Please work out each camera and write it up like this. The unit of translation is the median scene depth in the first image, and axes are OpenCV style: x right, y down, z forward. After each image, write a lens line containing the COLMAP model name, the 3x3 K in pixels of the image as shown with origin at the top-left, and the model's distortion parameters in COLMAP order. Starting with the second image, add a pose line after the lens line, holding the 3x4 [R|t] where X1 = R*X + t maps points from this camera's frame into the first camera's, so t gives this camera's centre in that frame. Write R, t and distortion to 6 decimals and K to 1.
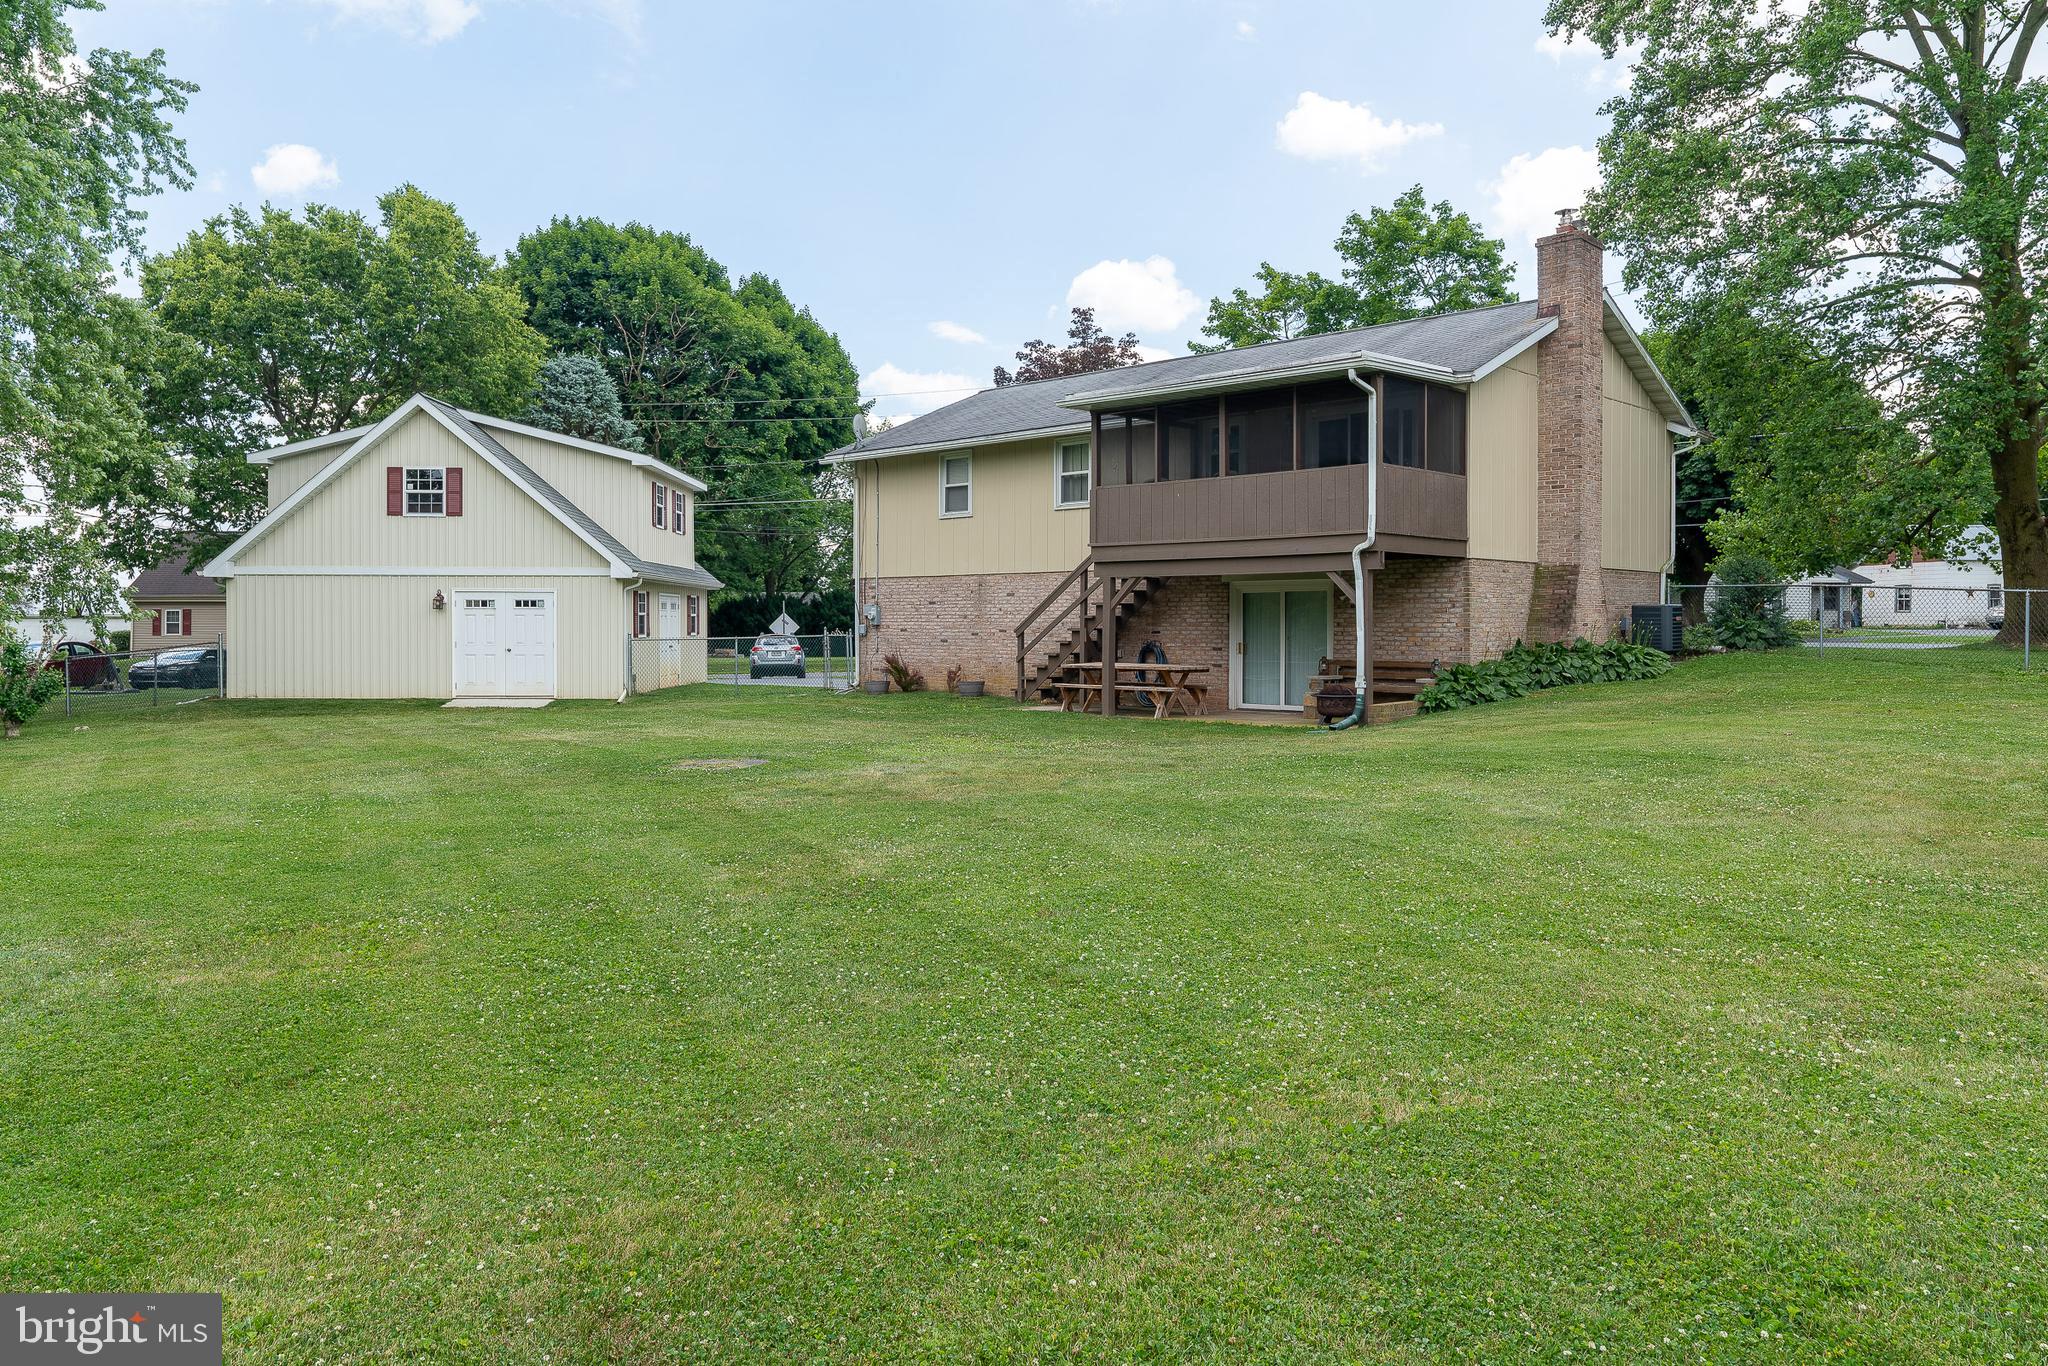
lens RADIAL K [[1447.6, 0, 1024.0], [0, 1447.6, 683.0], [0, 0, 1]] dist [0.000746, -0.000035]
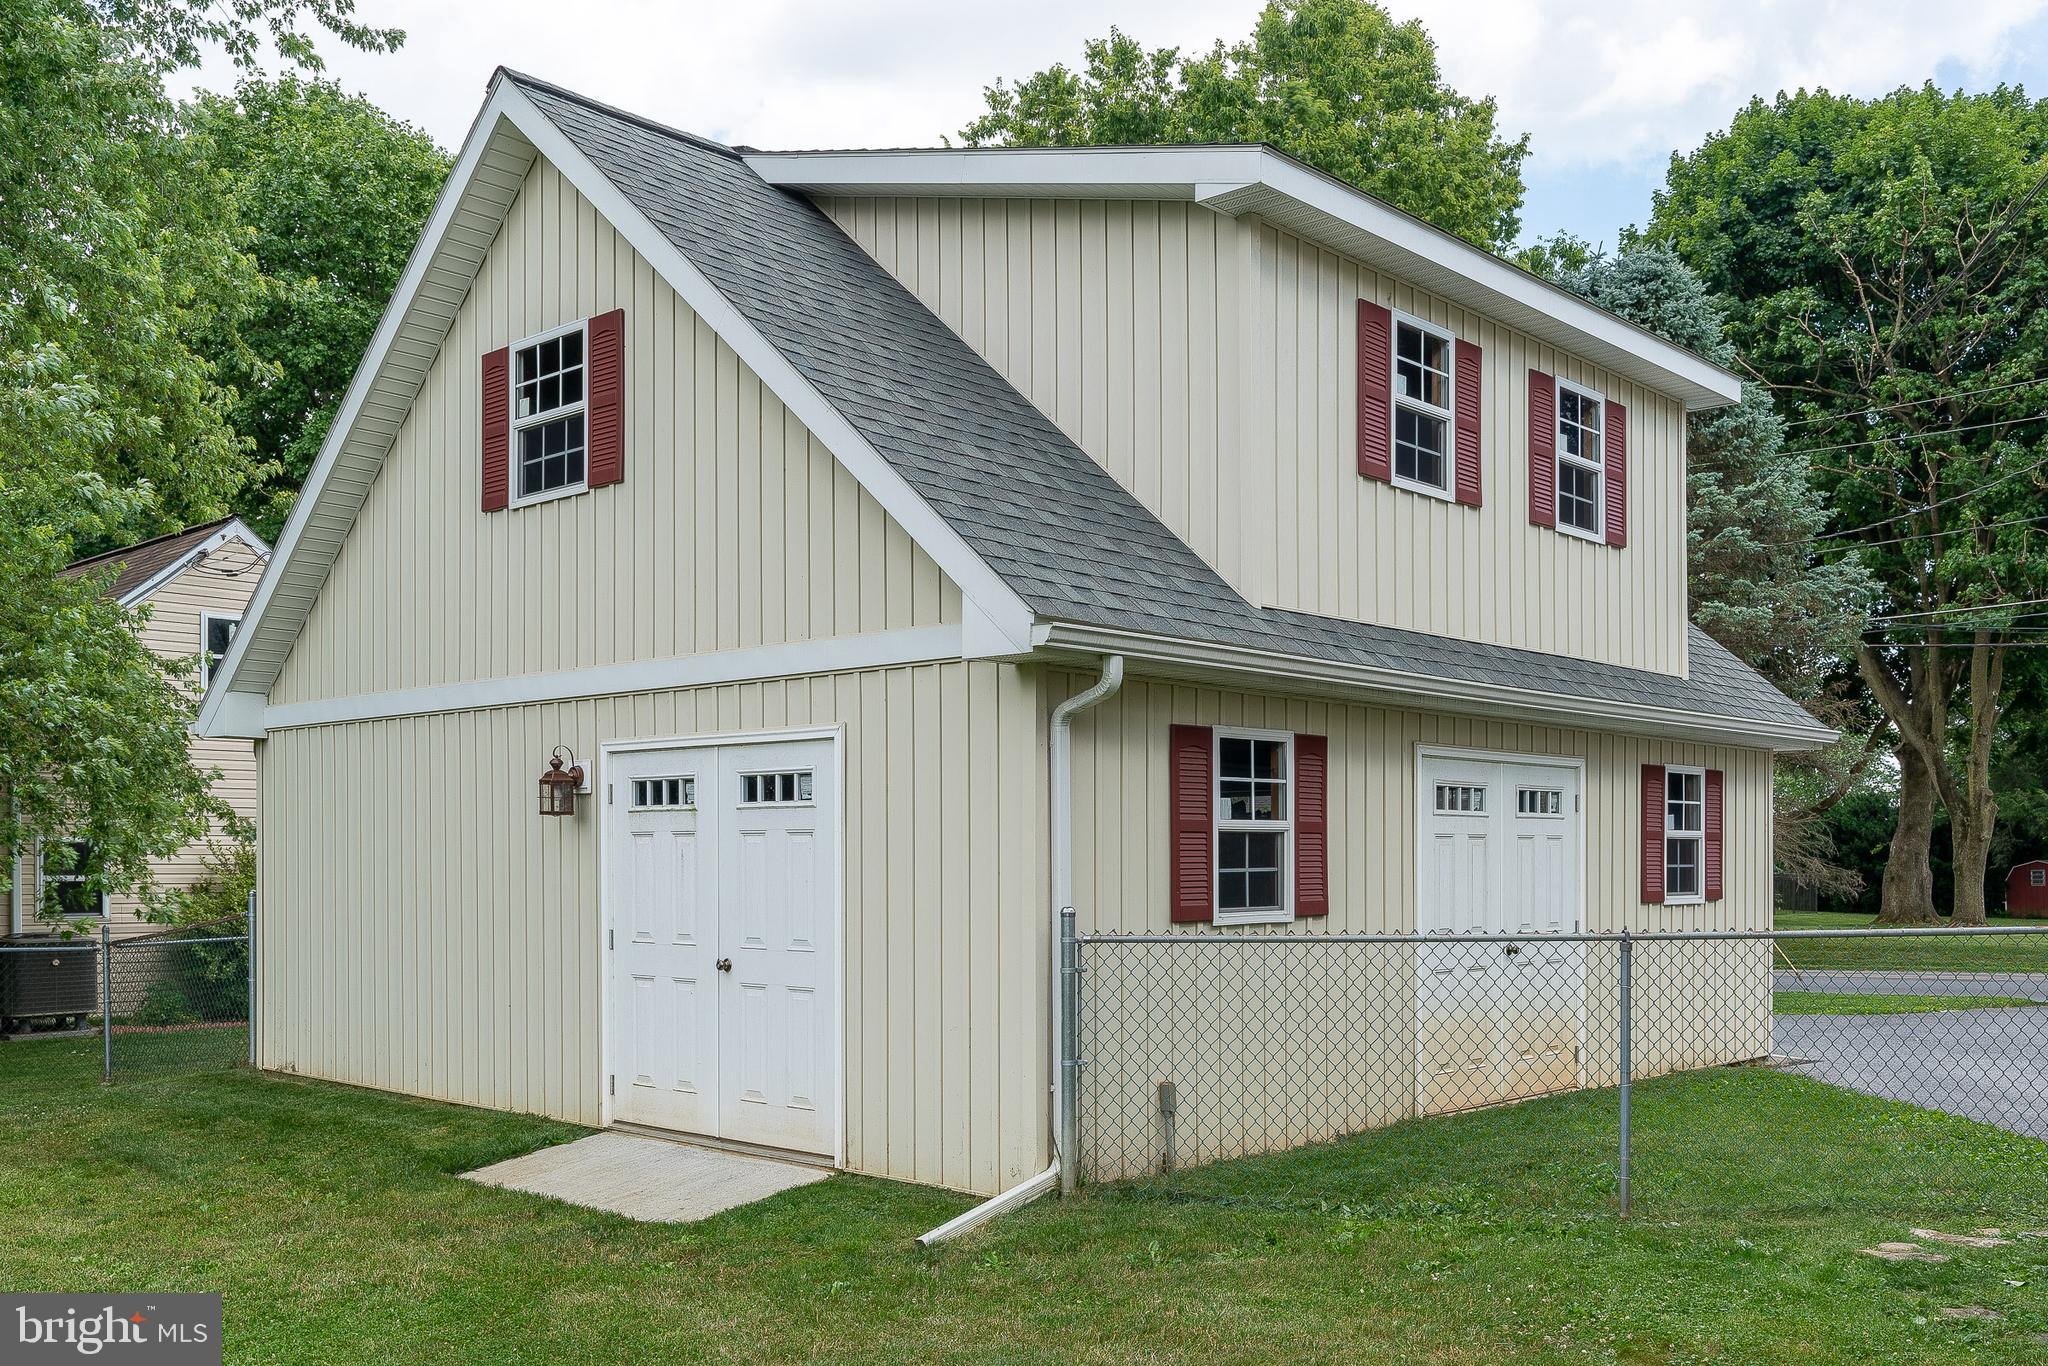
lens RADIAL K [[1854.2, 0, 1027.8], [0, 1854.2, 844.5], [0, 0, 1]] dist [0.000670, 0.000936]
pose [[0.718566, -0.002772, -0.695453, -0.079334], [-0.031103, 0.998863, -0.036119, -0.033230], [0.694763, 0.047585, 0.717663, 0.770308]]
